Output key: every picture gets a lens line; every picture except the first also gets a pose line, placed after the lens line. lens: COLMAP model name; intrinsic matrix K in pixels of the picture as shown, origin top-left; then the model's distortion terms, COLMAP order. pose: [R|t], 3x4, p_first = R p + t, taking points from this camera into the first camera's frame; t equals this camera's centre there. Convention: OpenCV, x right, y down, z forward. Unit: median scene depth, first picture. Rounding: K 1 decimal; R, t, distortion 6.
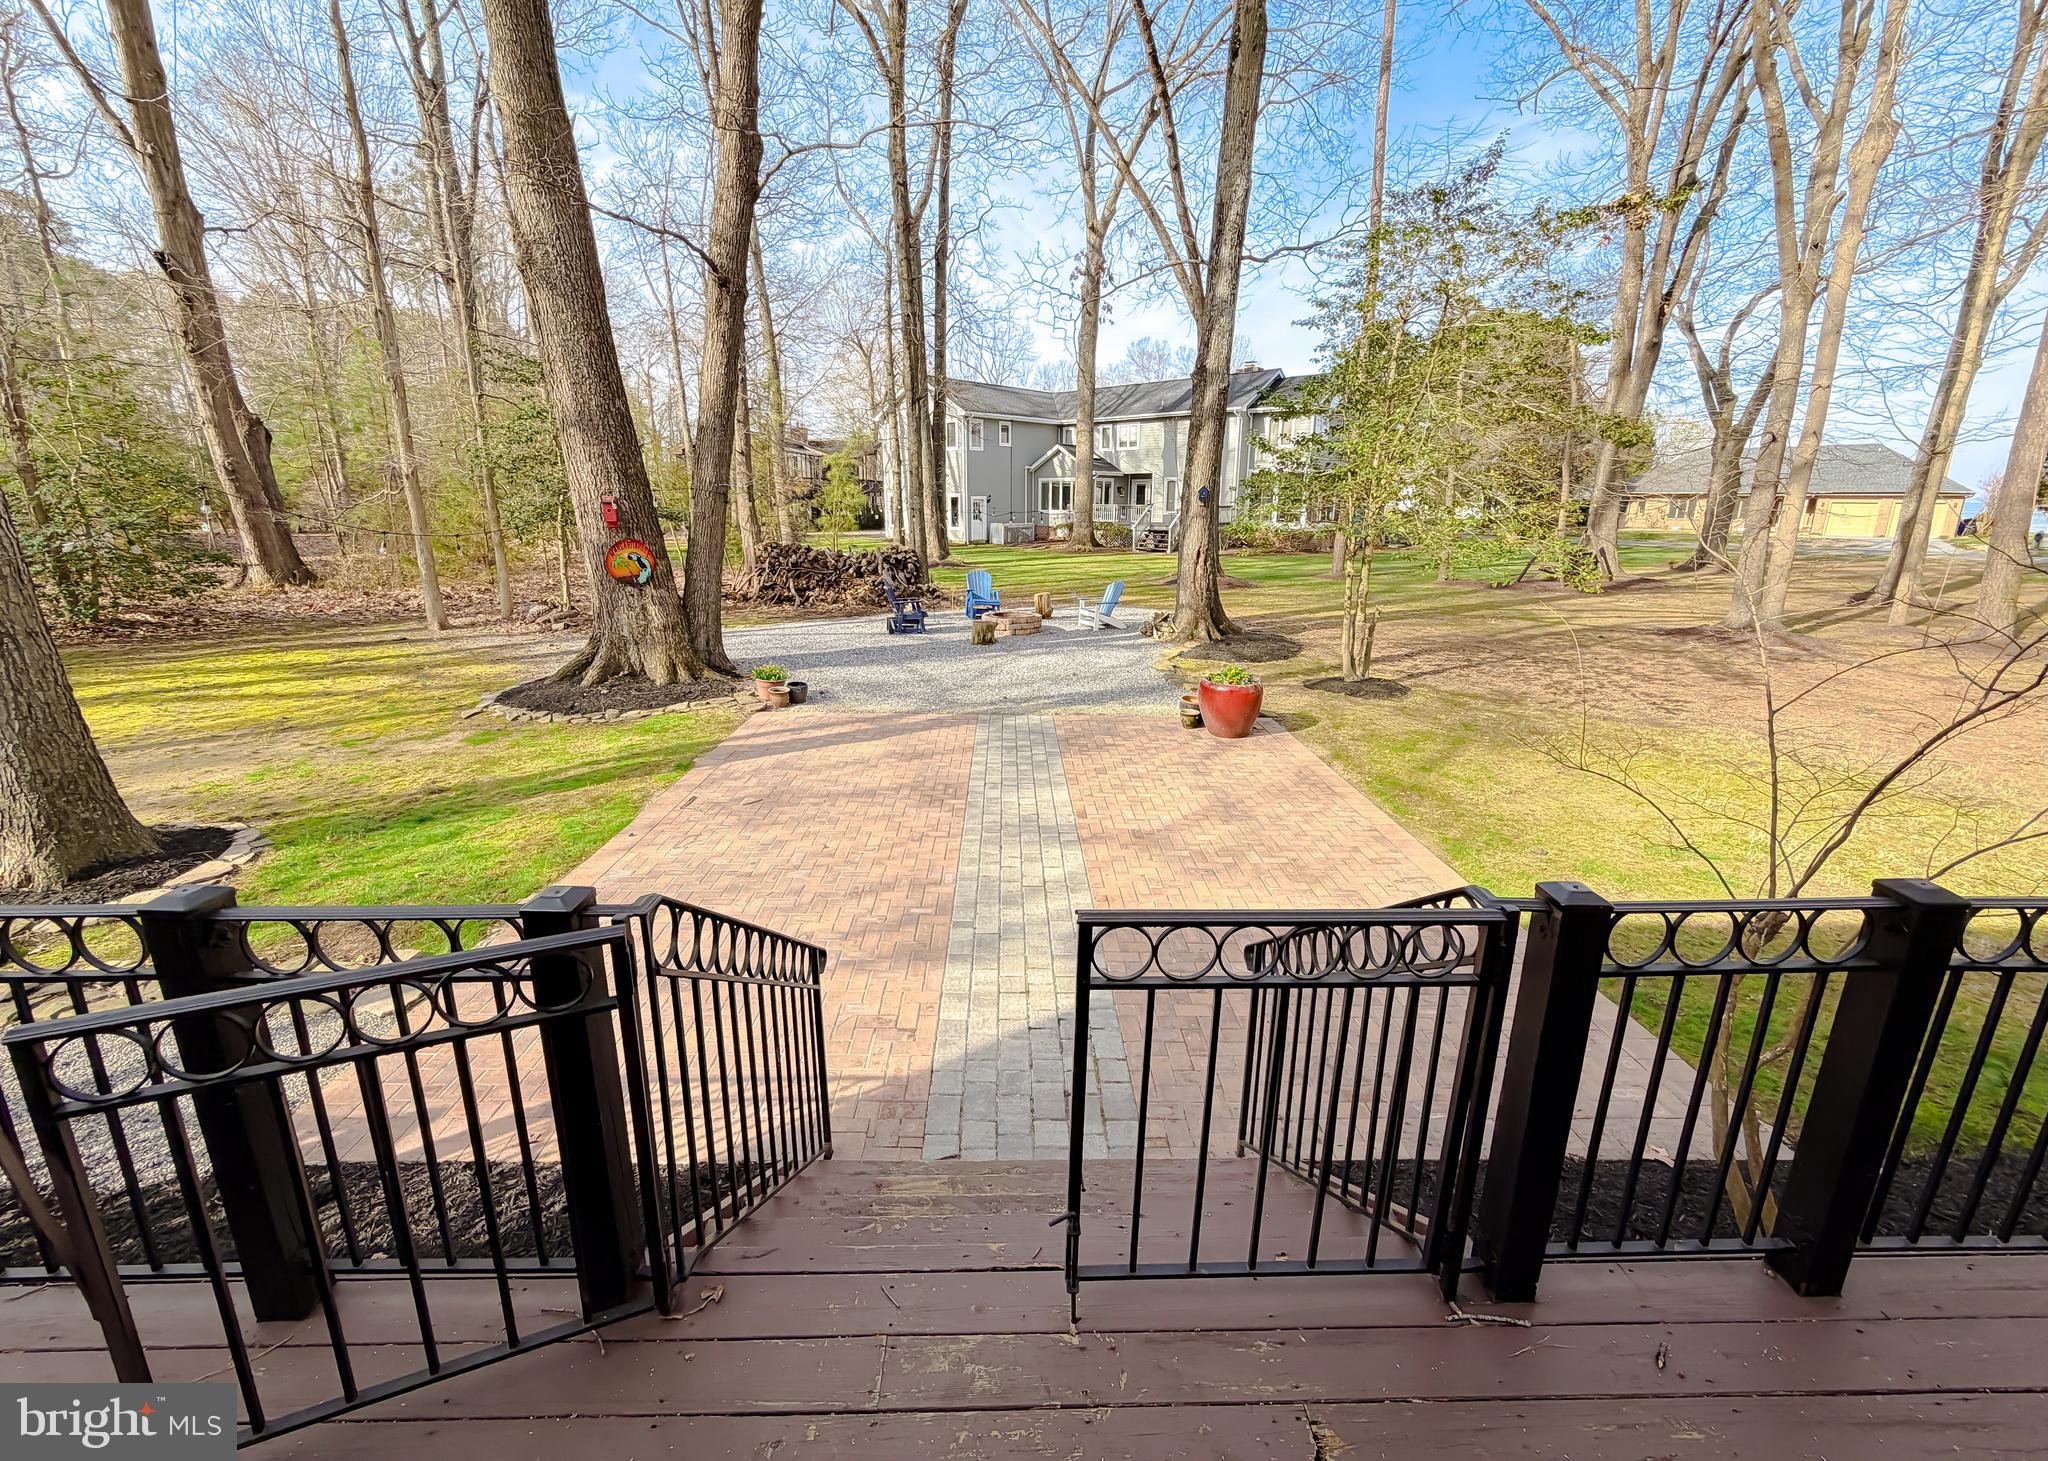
lens RADIAL K [[842.4, 0, 1019.4], [0, 842.4, 732.7], [0, 0, 1]] dist [-0.056267, -0.000066]
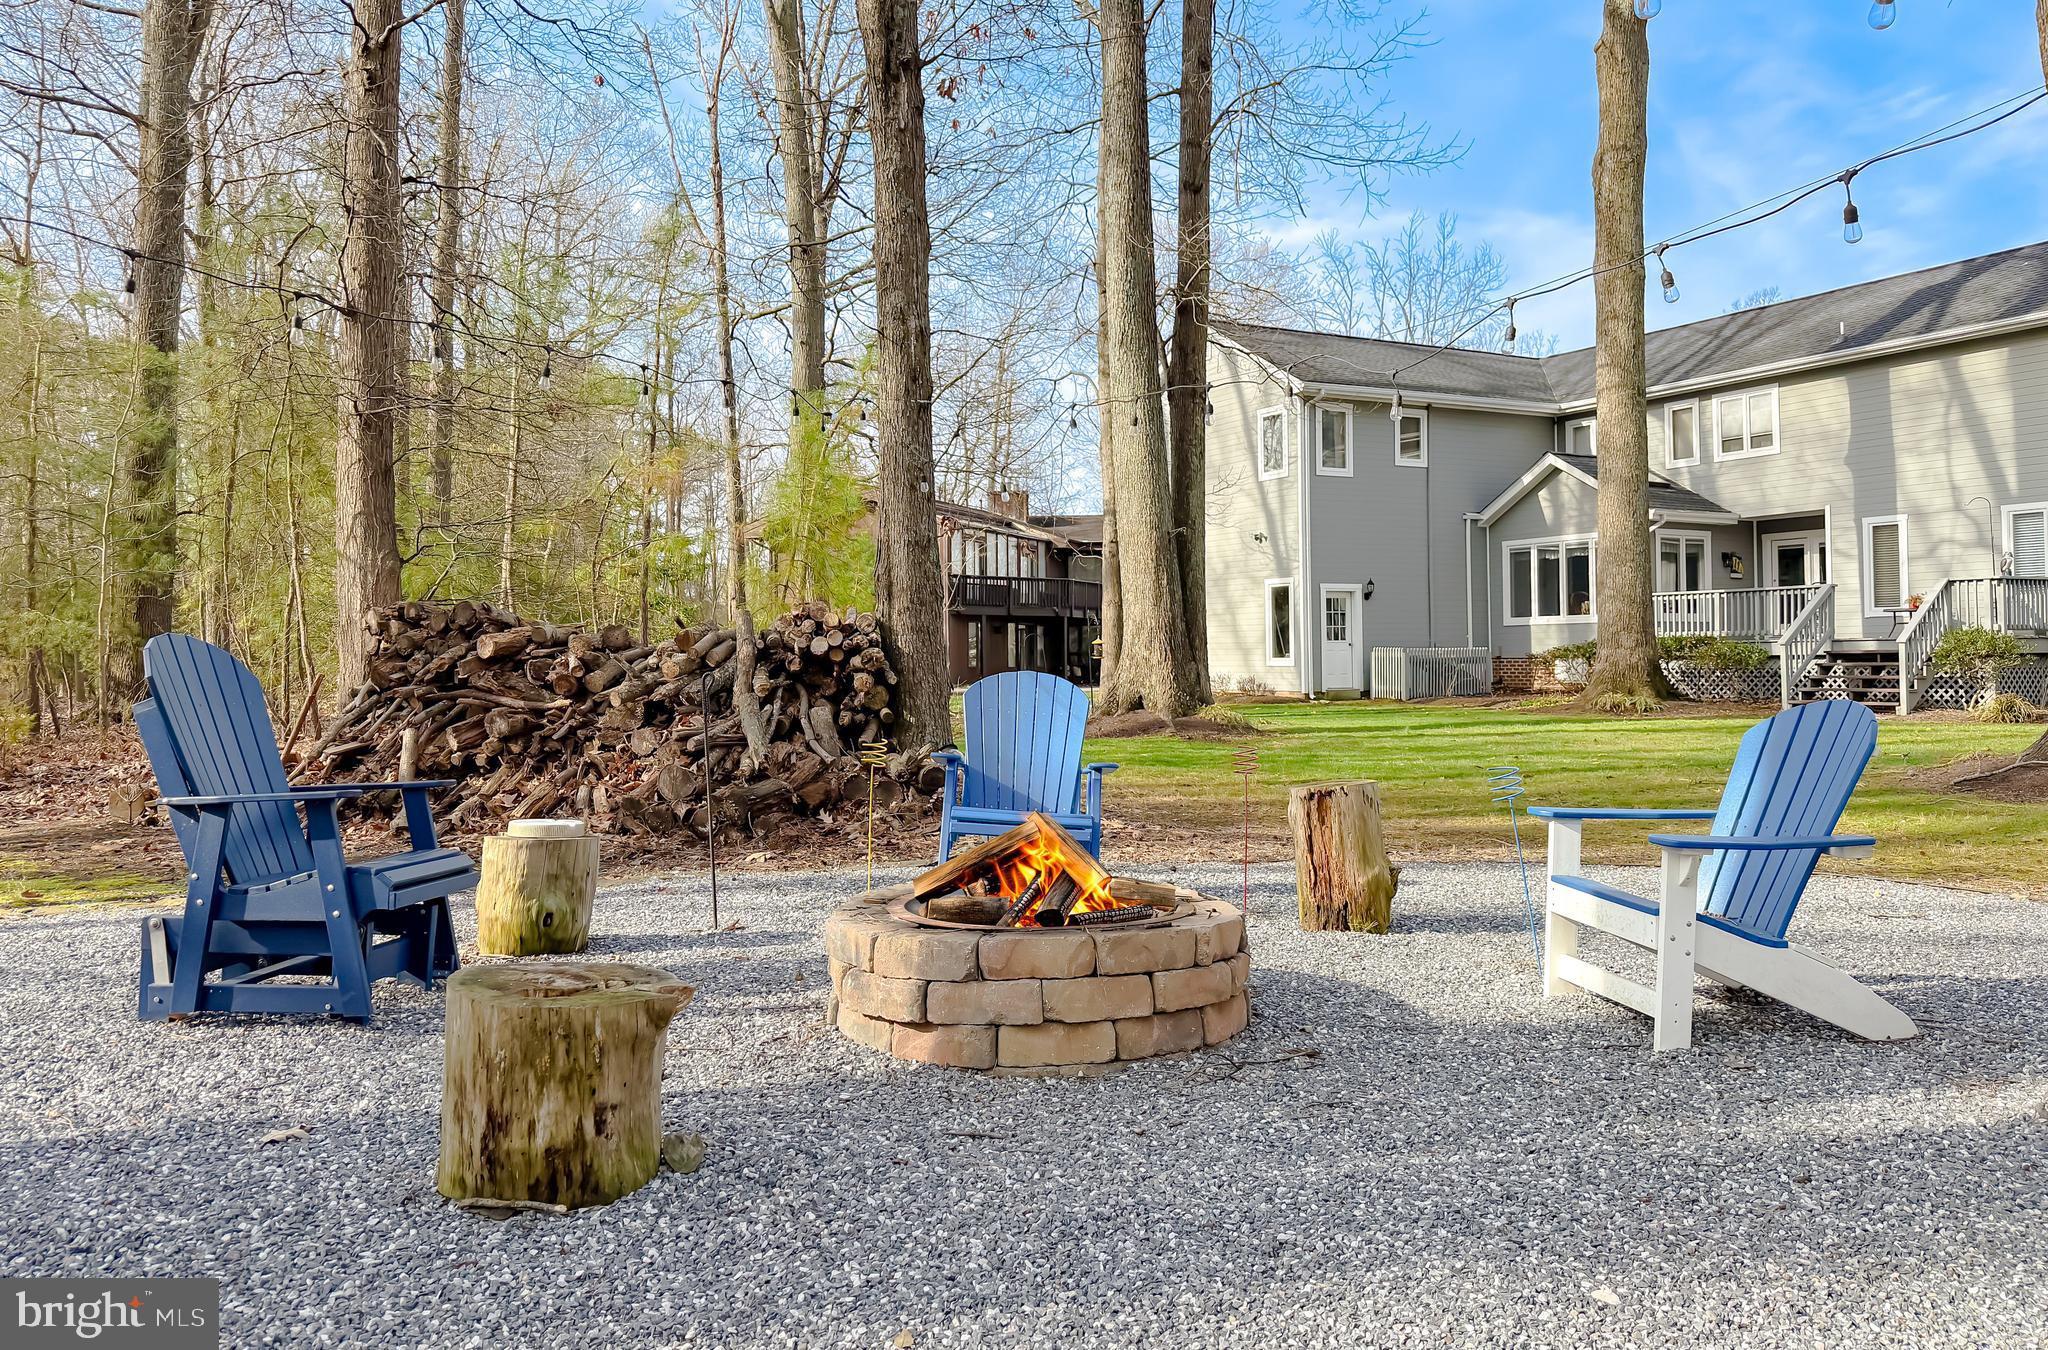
lens RADIAL K [[1509.2, 0, 1024.0], [0, 1509.2, 611.3], [0, 0, 1]] dist [0.092315, -0.156614]
pose [[0.952024, -0.023724, -0.305102, 0.056646], [-0.070146, 0.953528, -0.293024, -0.090979], [0.297875, 0.300368, 0.906118, 0.605892]]
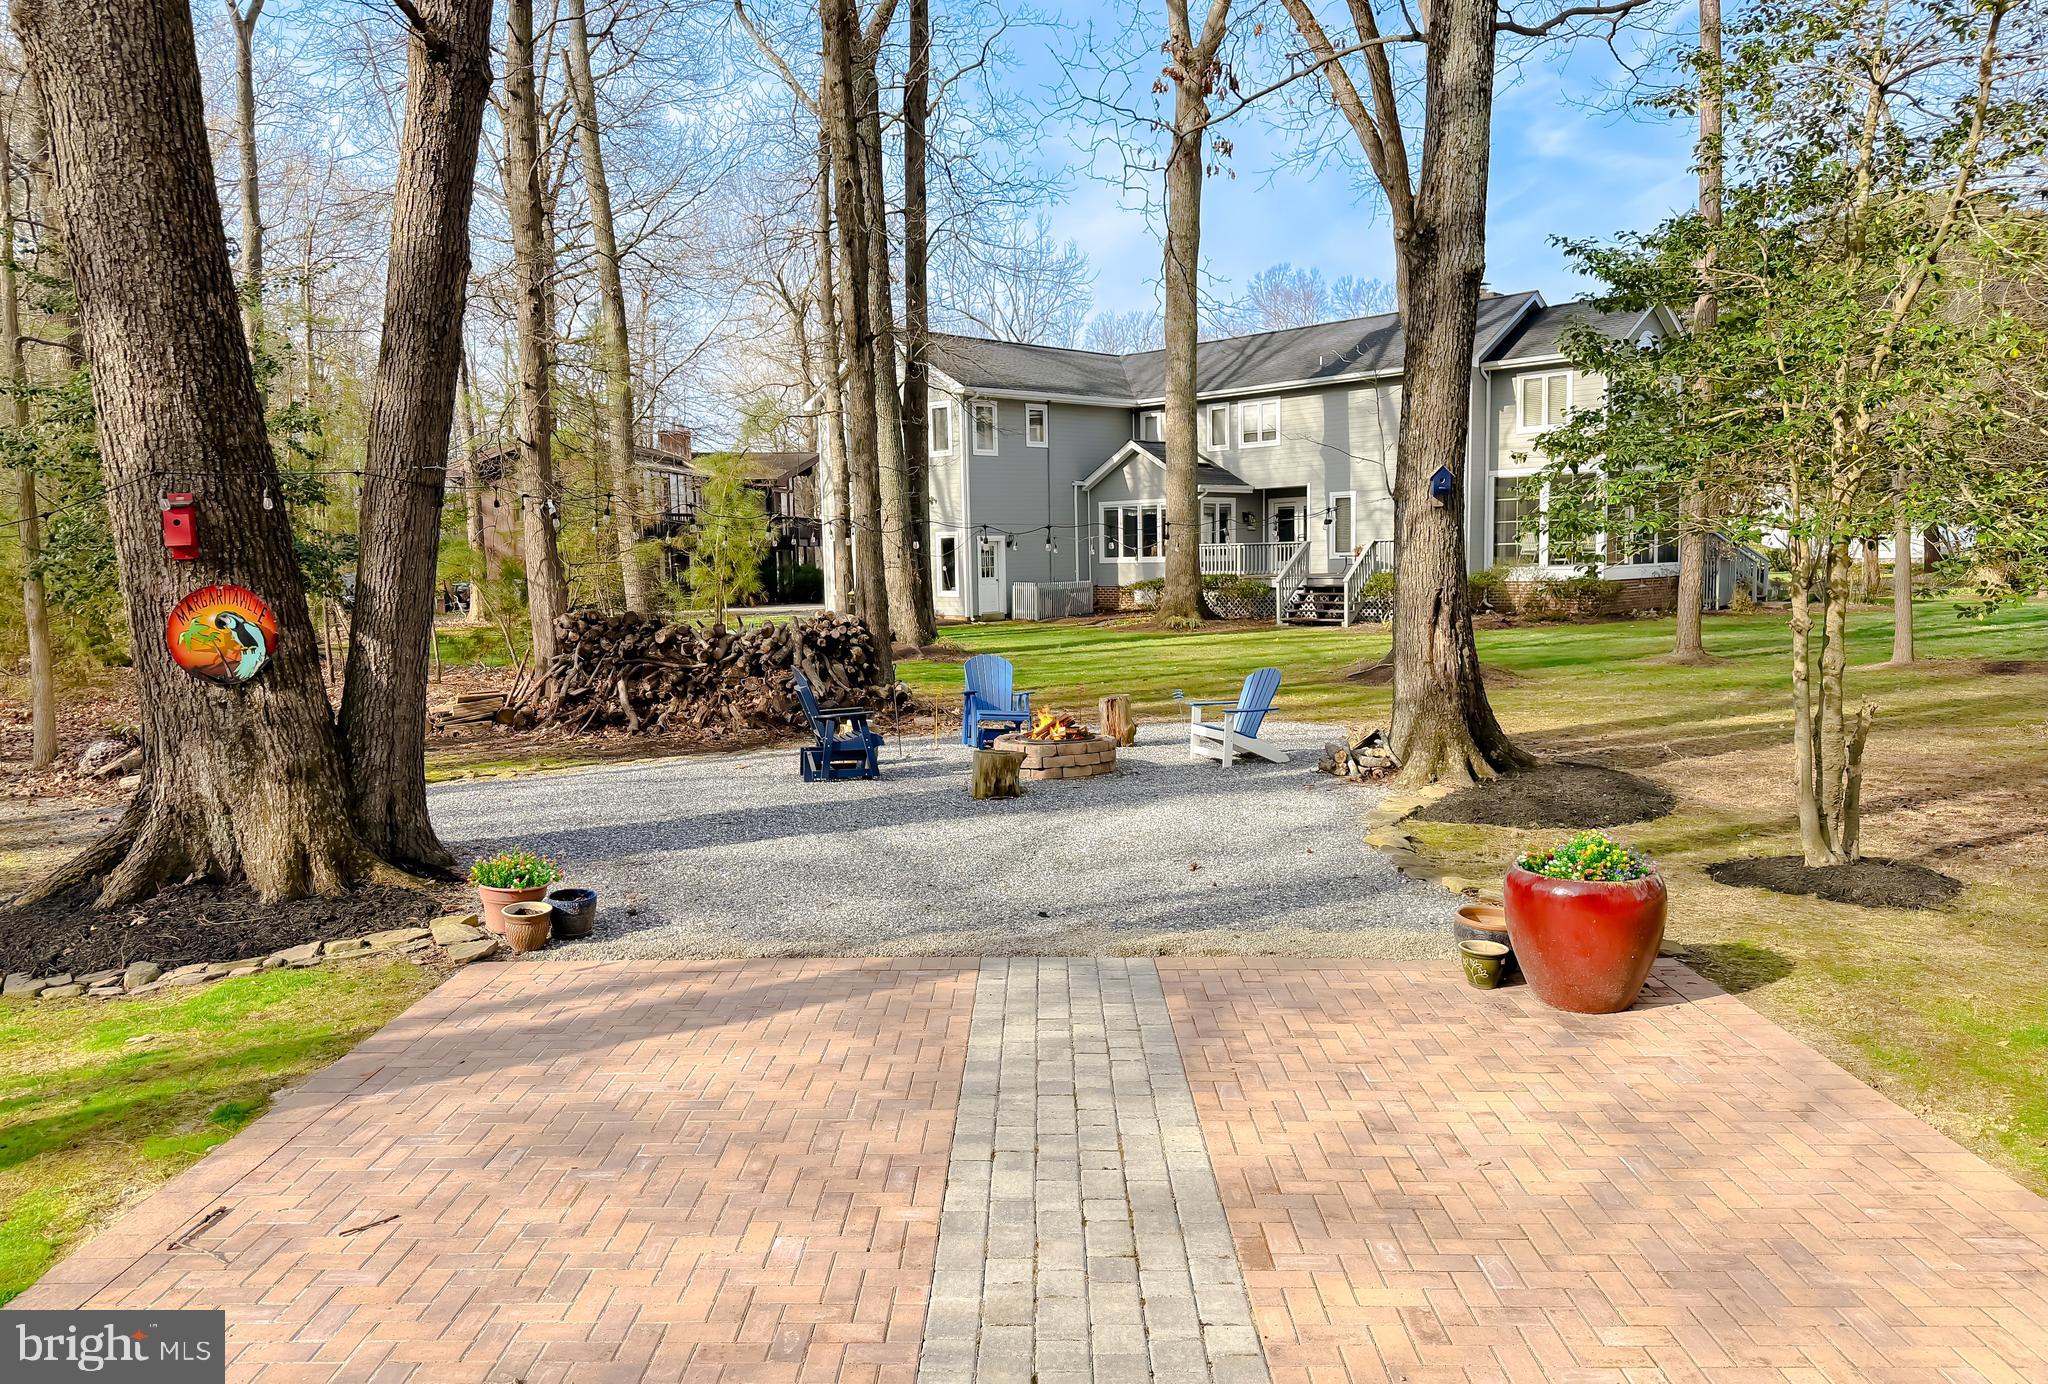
lens RADIAL K [[1484.5, 0, 1016.0], [0, 1484.5, 683.8], [0, 0, 1]] dist [0.073913, -0.003308]
pose [[0.999165, -0.022457, -0.034138, -0.001248], [0.015766, 0.982622, -0.184944, -0.009592], [0.037698, 0.184252, 0.982156, 0.115951]]
